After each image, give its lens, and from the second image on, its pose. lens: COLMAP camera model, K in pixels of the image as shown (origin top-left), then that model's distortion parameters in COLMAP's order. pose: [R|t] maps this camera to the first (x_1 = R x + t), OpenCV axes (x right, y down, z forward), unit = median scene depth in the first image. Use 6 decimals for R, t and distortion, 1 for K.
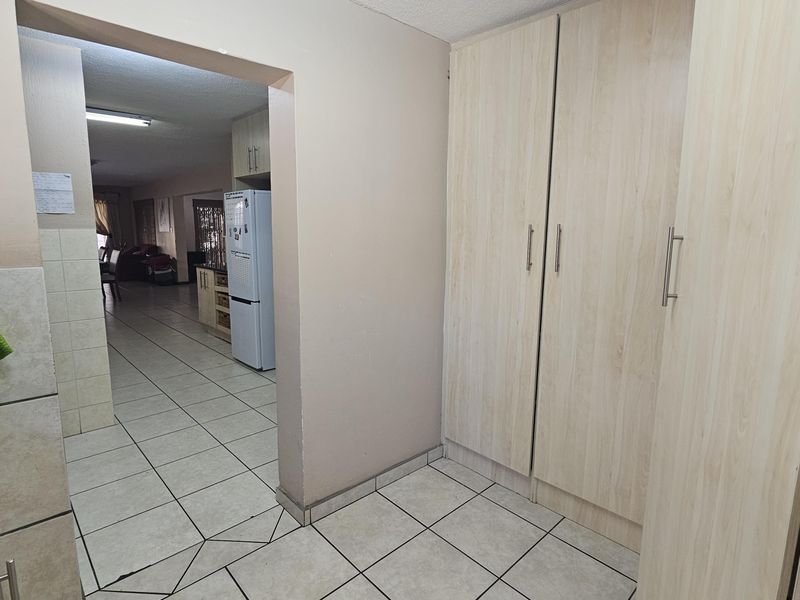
lens RADIAL K [[438.3, 0, 400.1], [0, 438.3, 297.4], [0, 0, 1]] dist [-0.002179, 0.000077]
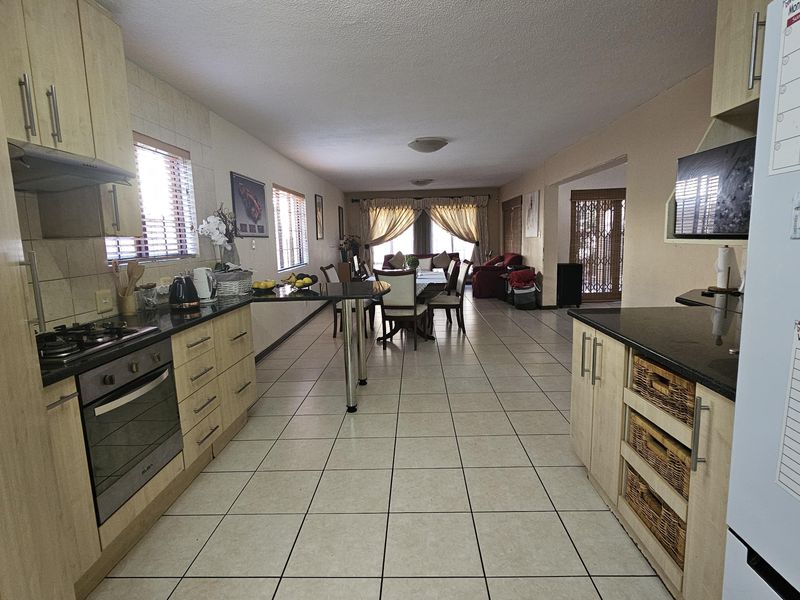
lens RADIAL K [[438.3, 0, 400.1], [0, 438.3, 297.4], [0, 0, 1]] dist [-0.002179, 0.000077]
pose [[0.699645, 0.067345, -0.711310, -0.301080], [-0.076258, 0.996900, 0.019377, -0.086621], [0.710410, 0.040686, 0.702611, 0.621049]]
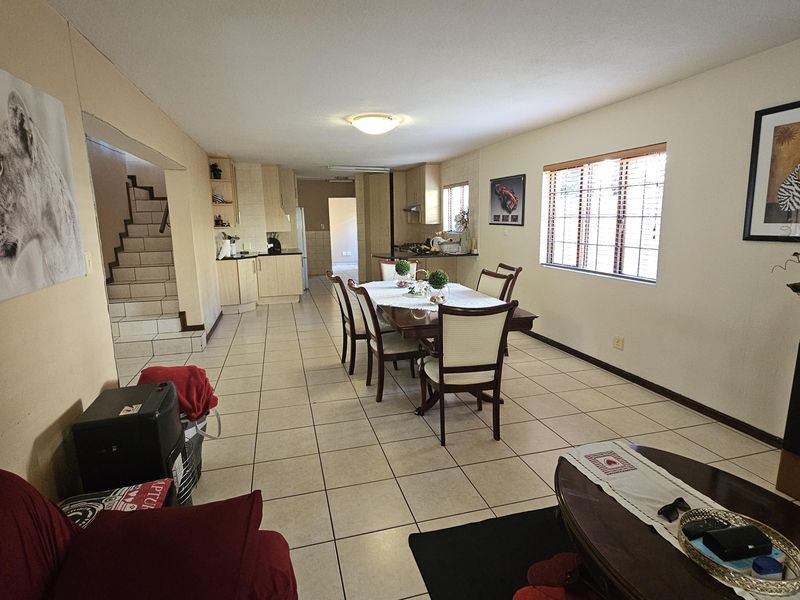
lens RADIAL K [[438.3, 0, 400.1], [0, 438.3, 297.4], [0, 0, 1]] dist [-0.002179, 0.000077]
pose [[-0.885103, -0.078801, 0.458676, -2.981303], [0.080023, 0.945113, 0.316792, -0.748394], [-0.458464, 0.317098, -0.830217, 4.166614]]
